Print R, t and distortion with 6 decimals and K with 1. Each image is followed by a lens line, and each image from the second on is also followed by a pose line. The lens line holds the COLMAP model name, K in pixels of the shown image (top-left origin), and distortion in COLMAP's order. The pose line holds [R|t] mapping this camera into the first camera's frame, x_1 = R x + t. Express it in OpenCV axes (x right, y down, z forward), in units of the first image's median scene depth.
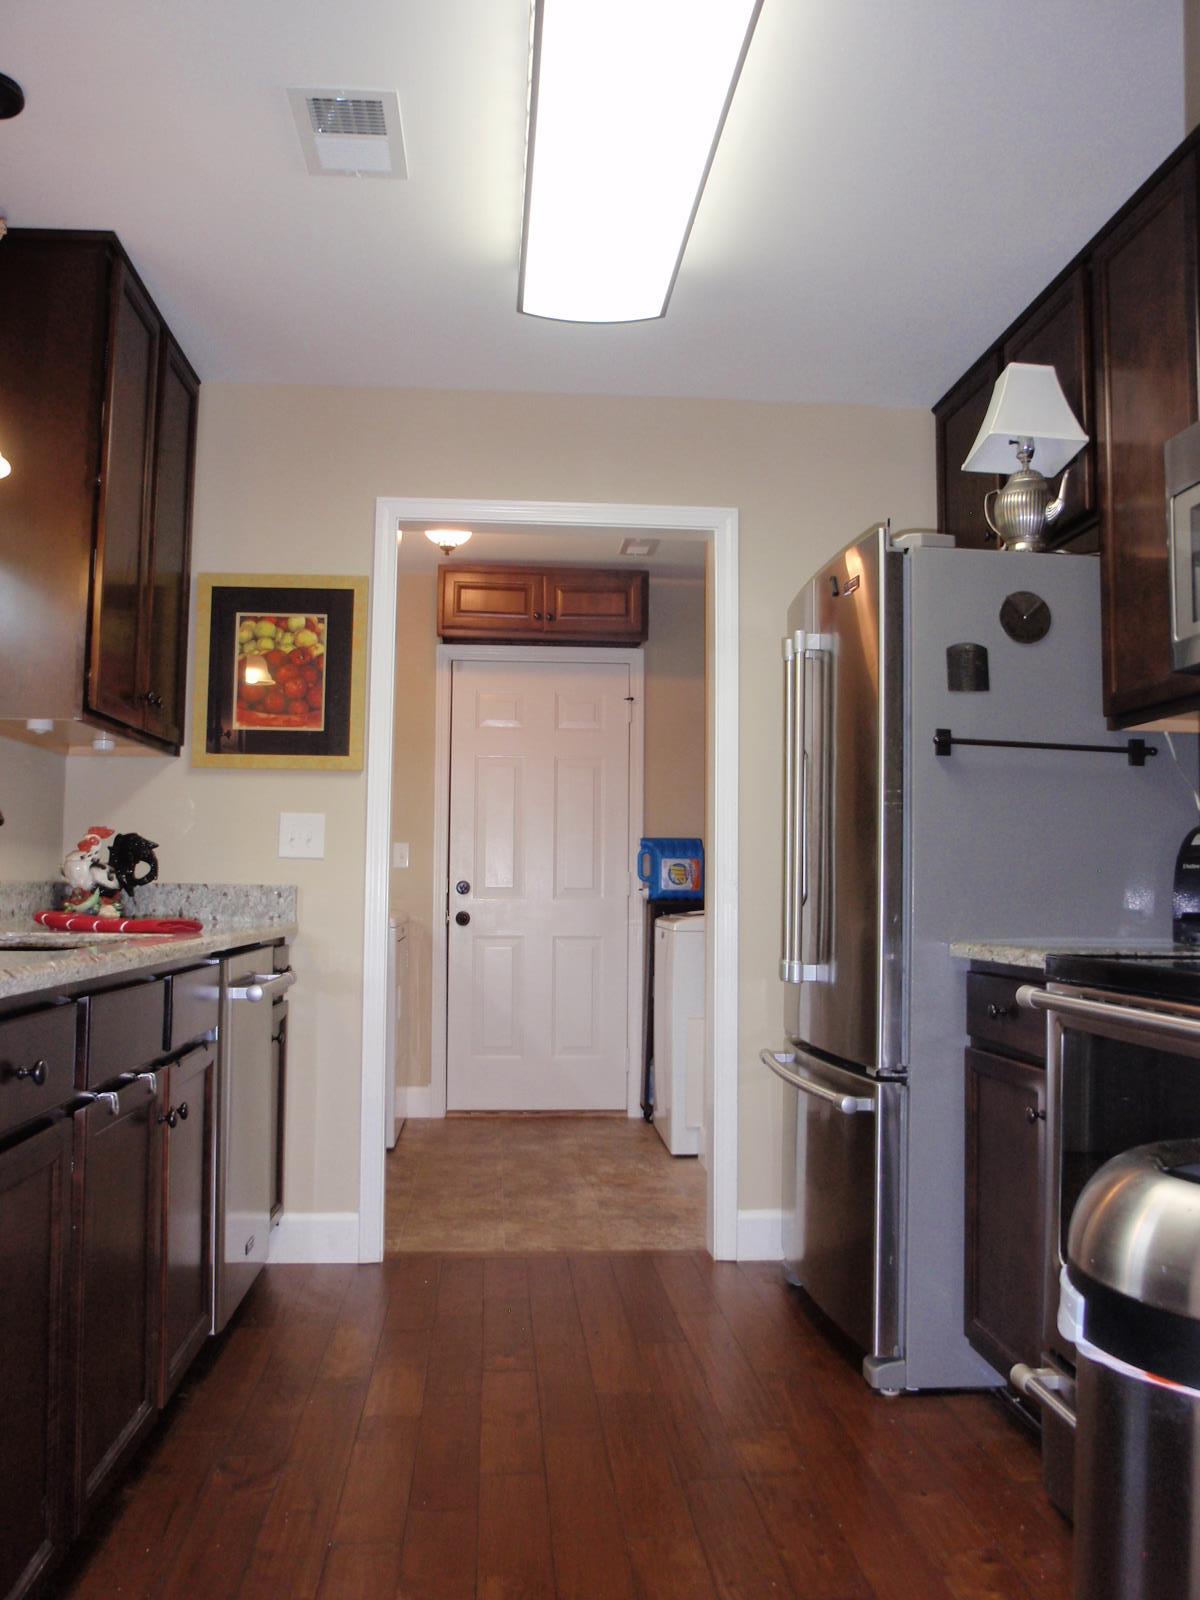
lens RADIAL K [[1325.0, 0, 600.0], [0, 1325.0, 800.0], [0, 0, 1]] dist [-0.082987, 0.056256]
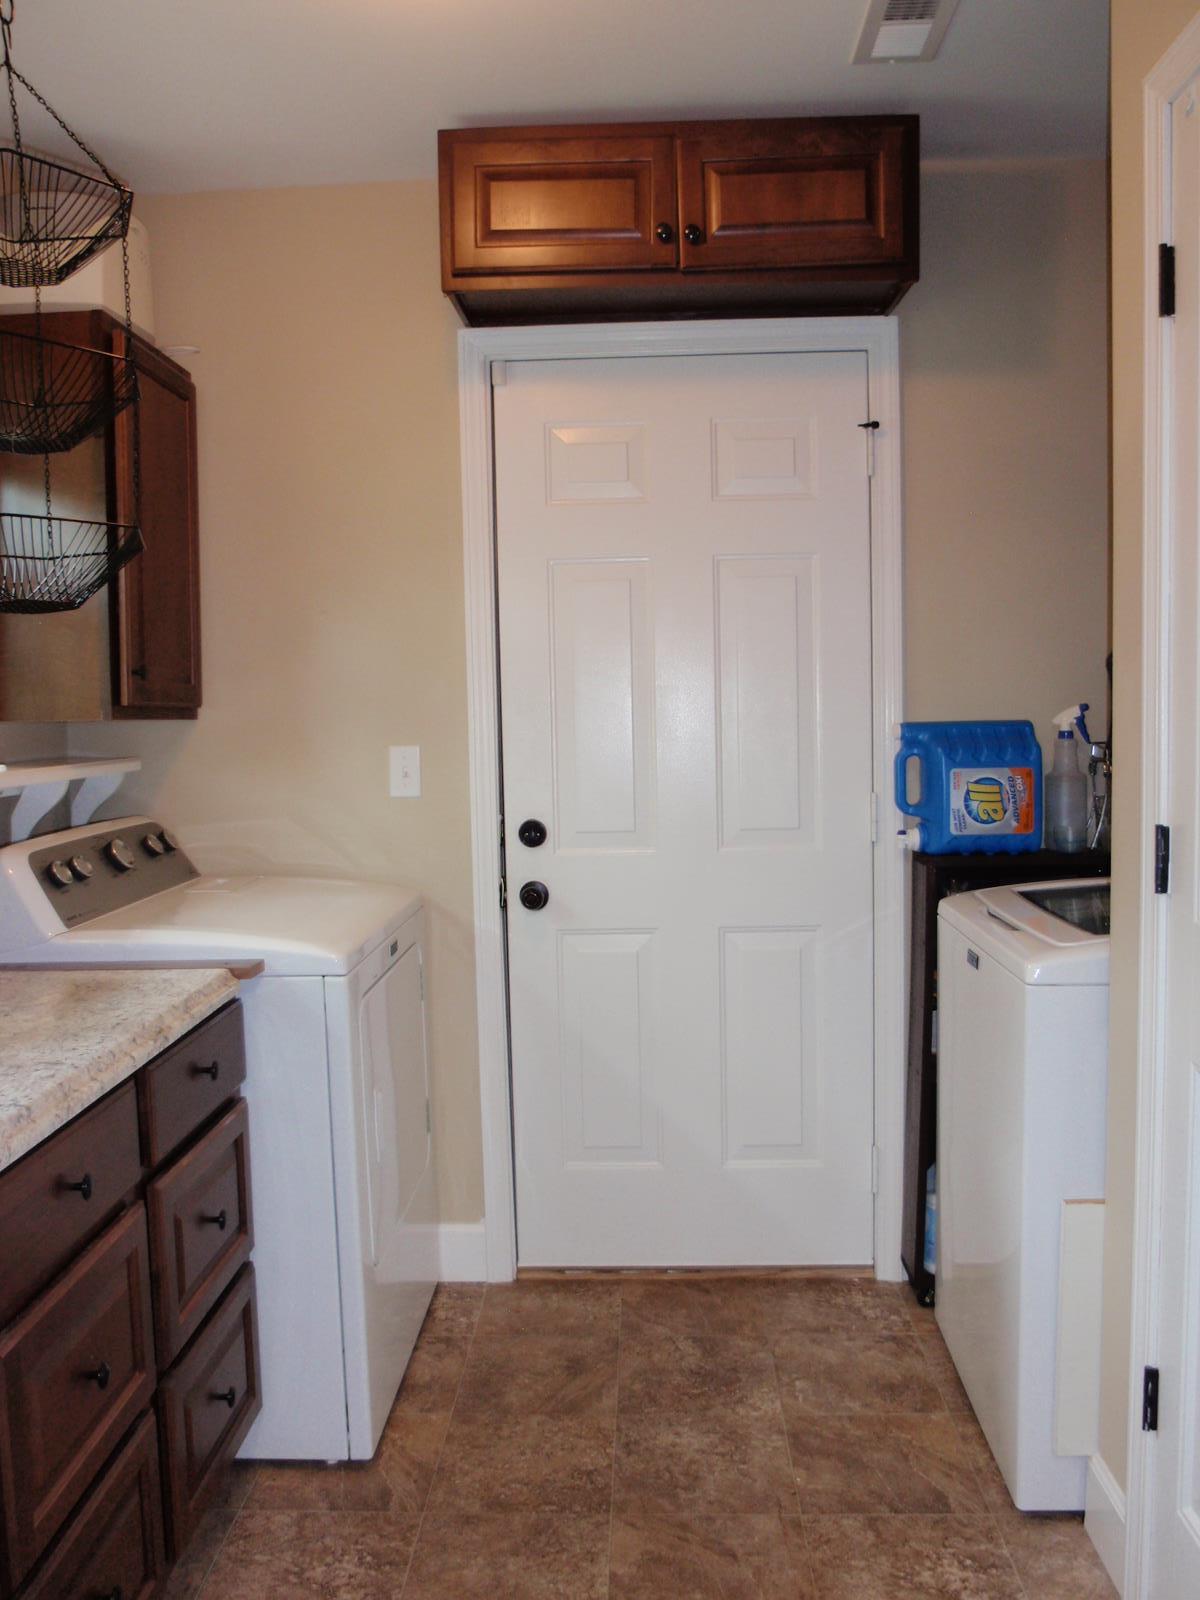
lens RADIAL K [[1449.4, 0, 600.0], [0, 1449.4, 800.0], [0, 0, 1]] dist [-0.081962, 0.009189]
pose [[0.993585, -0.022081, -0.110913, -0.019017], [0.035689, 0.991857, 0.122250, -0.010783], [0.107310, -0.125424, 0.986283, 0.480140]]
